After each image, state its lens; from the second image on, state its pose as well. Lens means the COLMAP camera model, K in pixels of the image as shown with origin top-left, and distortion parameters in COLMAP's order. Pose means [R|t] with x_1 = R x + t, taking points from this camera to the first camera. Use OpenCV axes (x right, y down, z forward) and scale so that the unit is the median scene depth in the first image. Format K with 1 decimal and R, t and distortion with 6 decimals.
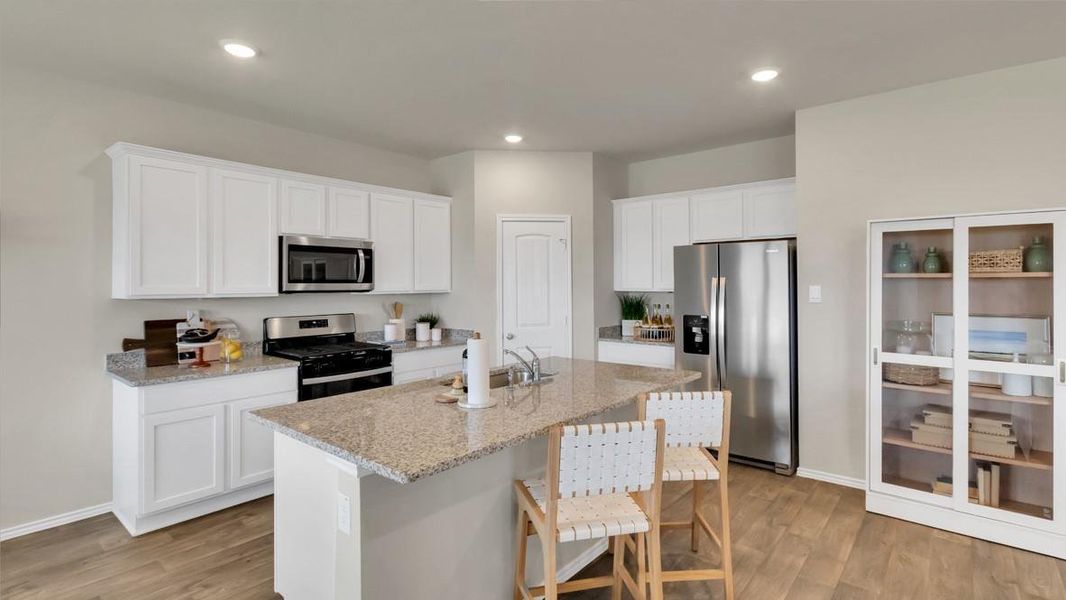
lens RADIAL K [[505.7, 0, 530.5], [0, 505.7, 278.8], [0, 0, 1]] dist [0.008037, -0.000983]
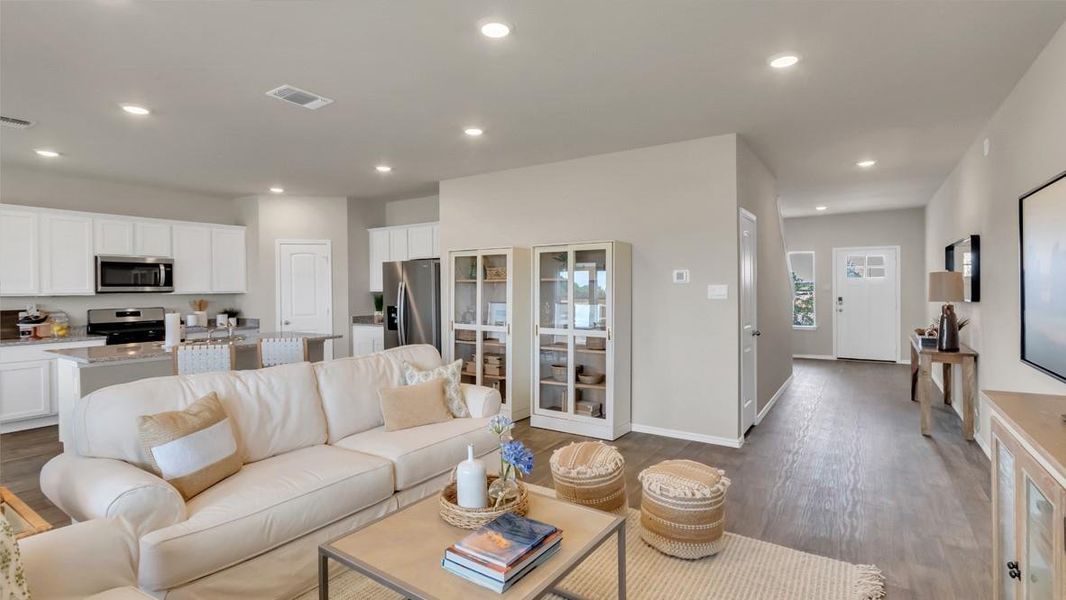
lens RADIAL K [[505.7, 0, 536.5], [0, 505.7, 289.0], [0, 0, 1]] dist [0.008037, -0.000983]
pose [[0.992698, -0.004396, 0.120545, 0.588336], [0.002943, 0.999921, 0.012228, 0.000480], [-0.120589, -0.011784, 0.992633, -0.632134]]
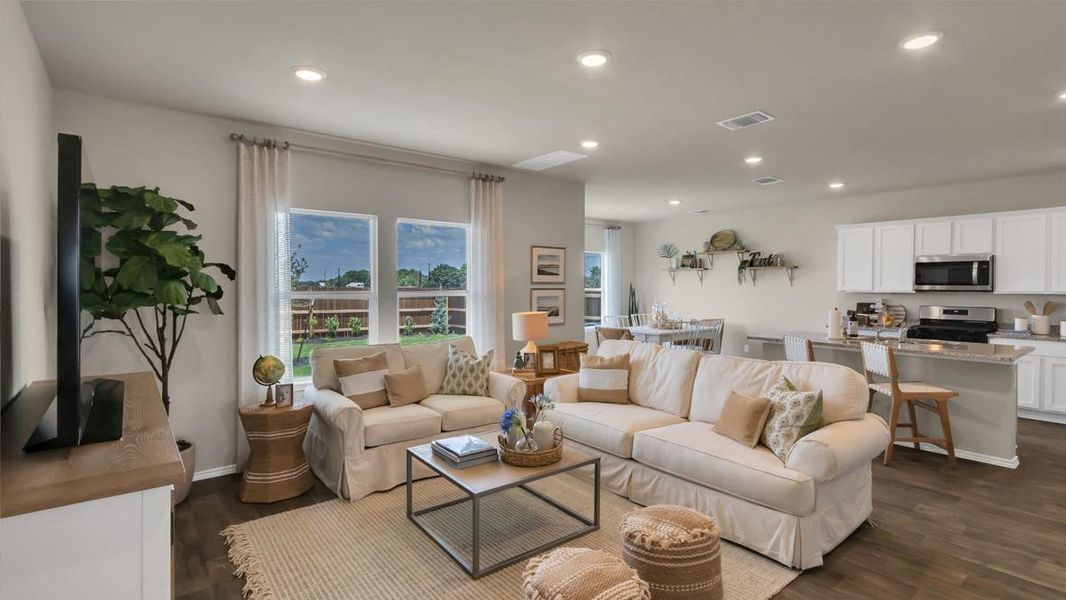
lens RADIAL K [[505.7, 0, 537.4], [0, 505.7, 291.2], [0, 0, 1]] dist [0.008037, -0.000983]
pose [[-0.190779, 0.016644, -0.981492, 1.313356], [0.007590, 0.999851, 0.015480, -0.007066], [0.981604, -0.004496, -0.190877, 0.063609]]
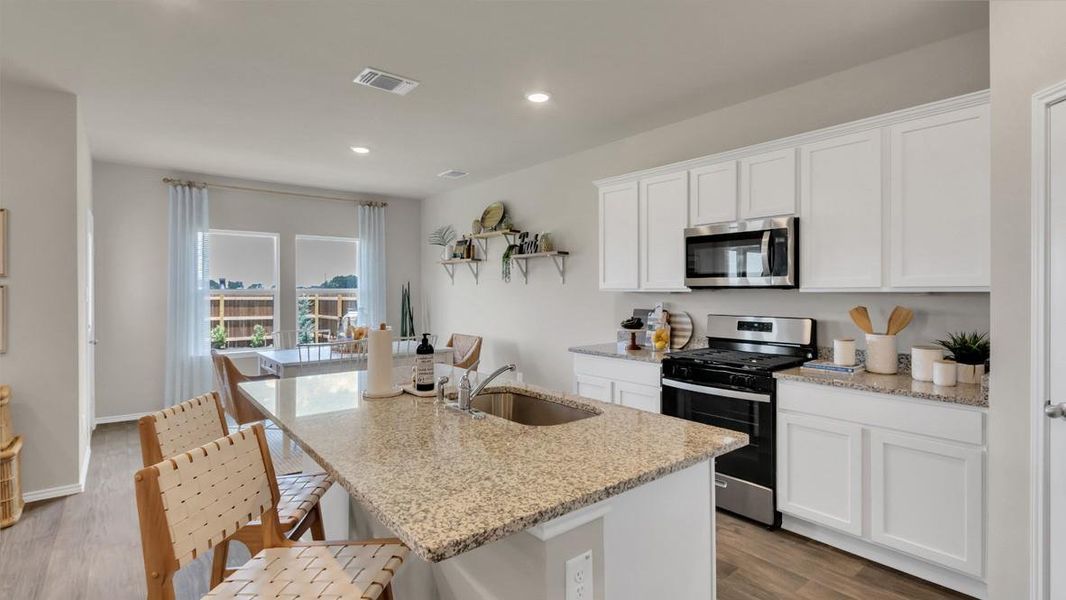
lens RADIAL K [[505.7, 0, 535.6], [0, 505.7, 285.5], [0, 0, 1]] dist [0.008037, -0.000983]
pose [[-0.191826, -0.001209, -0.981428, 0.461834], [0.012611, 0.999914, -0.003697, 0.020373], [0.981348, -0.013086, -0.191794, 0.814960]]
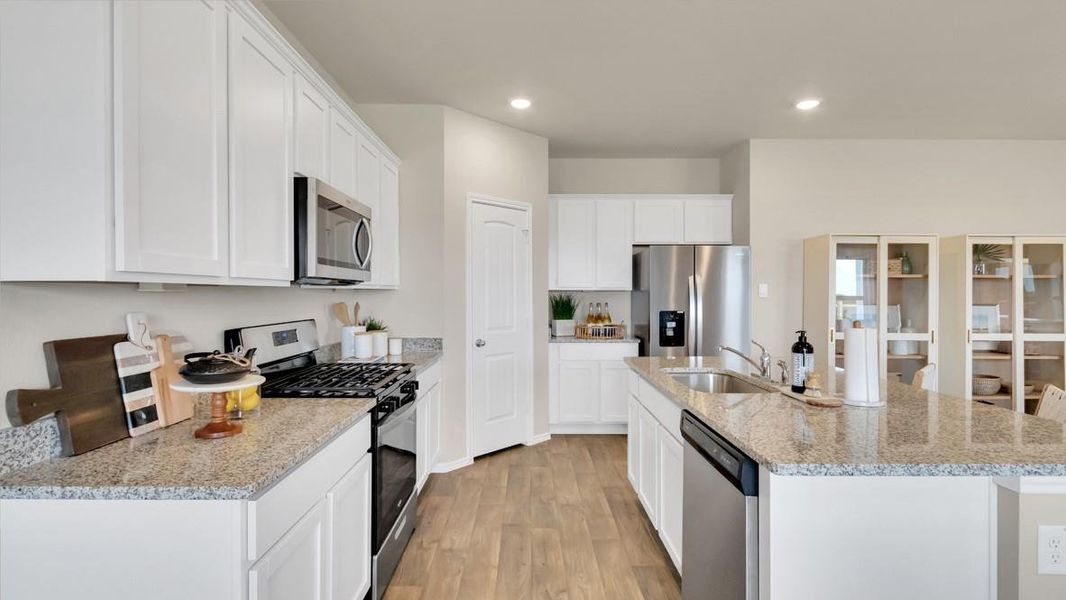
lens RADIAL K [[505.7, 0, 537.9], [0, 505.7, 296.2], [0, 0, 1]] dist [0.008037, -0.000983]
pose [[0.756837, 0.001047, 0.653603, -0.594357], [-0.012418, 0.999841, 0.012778, 0.030771], [-0.653486, -0.017787, 0.756730, 0.369693]]
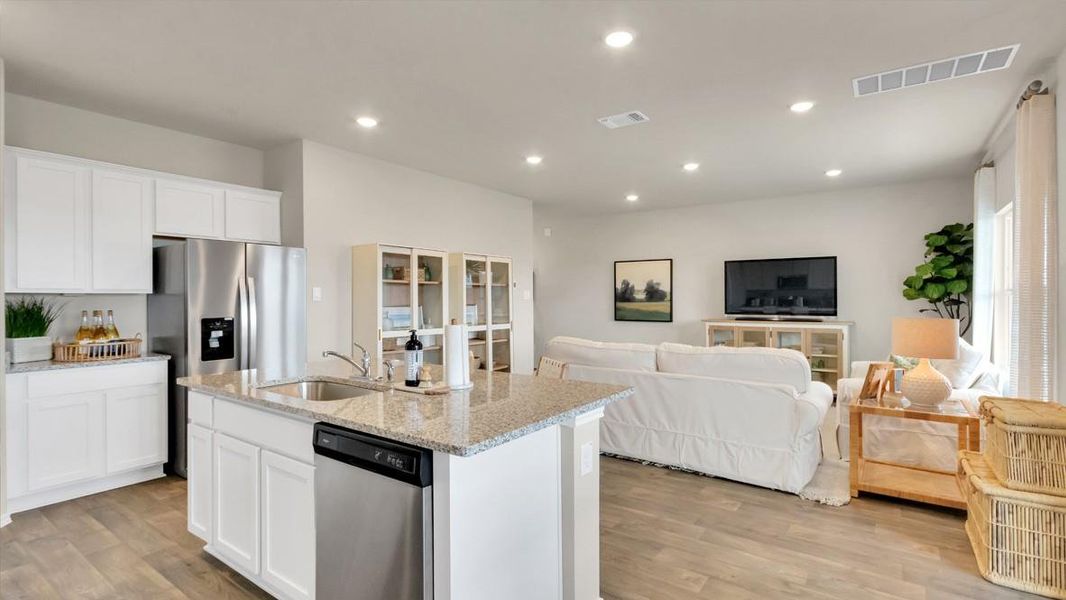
lens RADIAL K [[505.7, 0, 532.2], [0, 505.7, 294.4], [0, 0, 1]] dist [0.008037, -0.000983]
pose [[-0.089376, 0.009678, 0.995951, -0.639401], [-0.009417, 0.999900, -0.010561, 0.034425], [-0.995953, -0.010323, -0.089276, 0.517401]]
